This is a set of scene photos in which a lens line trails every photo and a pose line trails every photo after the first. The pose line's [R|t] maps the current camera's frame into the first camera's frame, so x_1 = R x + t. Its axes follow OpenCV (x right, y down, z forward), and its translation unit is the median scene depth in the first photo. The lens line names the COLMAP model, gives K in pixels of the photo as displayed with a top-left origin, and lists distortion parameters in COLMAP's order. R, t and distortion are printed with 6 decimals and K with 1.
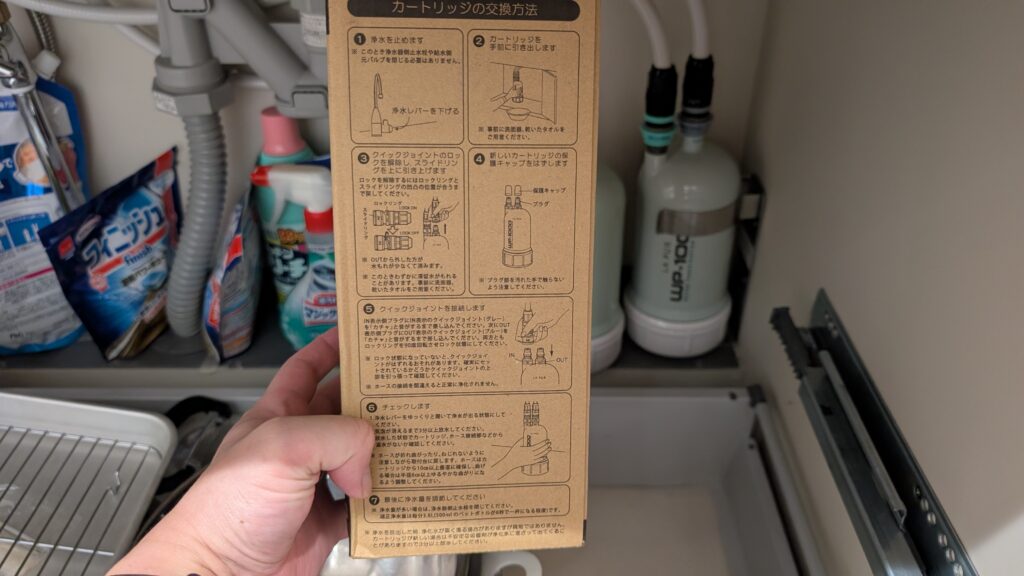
lens RADIAL K [[719.6, 0, 508.6], [0, 719.6, 296.2], [0, 0, 1]] dist [-0.010075, 0.012896]
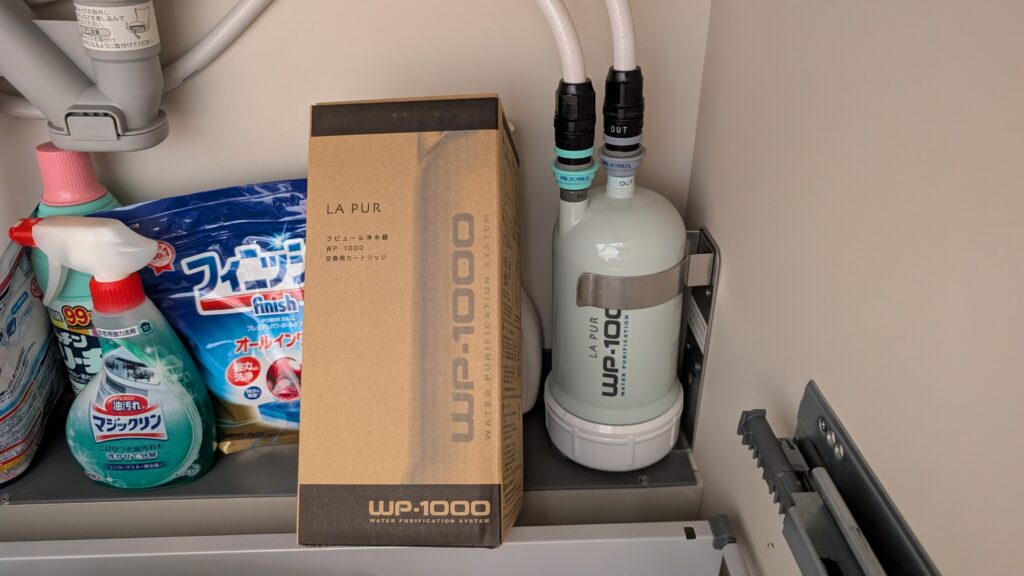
lens RADIAL K [[719.6, 0, 520.3], [0, 719.6, 275.1], [0, 0, 1]] dist [-0.010075, 0.012896]
pose [[0.996588, -0.008781, 0.082068, 0.086950], [0.020158, 0.990109, -0.138847, -0.017082], [-0.080037, 0.140027, 0.986908, 0.273339]]
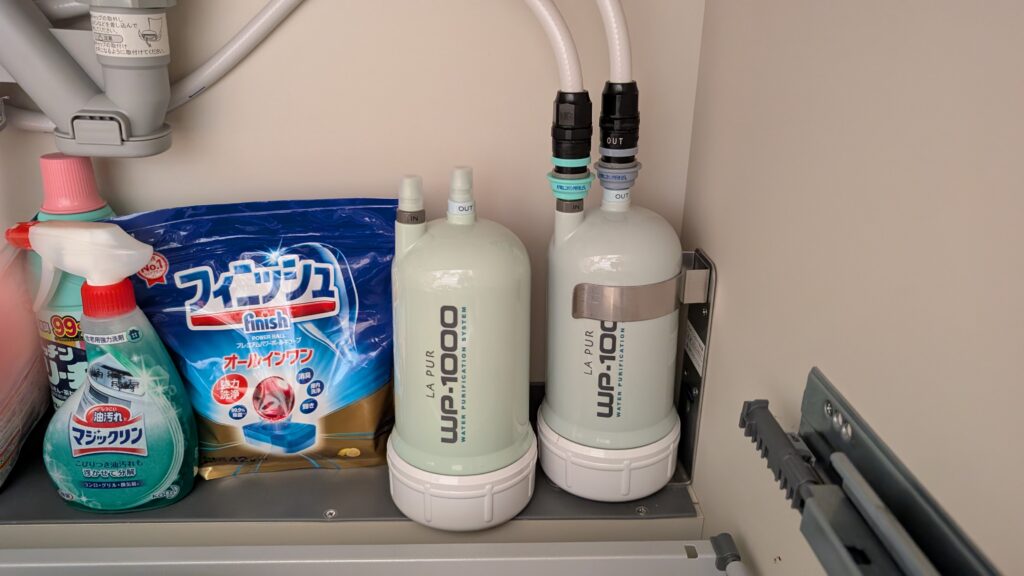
lens RADIAL K [[719.6, 0, 509.6], [0, 719.6, 282.9], [0, 0, 1]] dist [-0.010075, 0.012896]
pose [[0.996783, 0.016709, 0.078384, 0.084311], [0.004017, 0.966379, -0.257089, 0.065979], [-0.080045, 0.256577, 0.963204, 0.296643]]
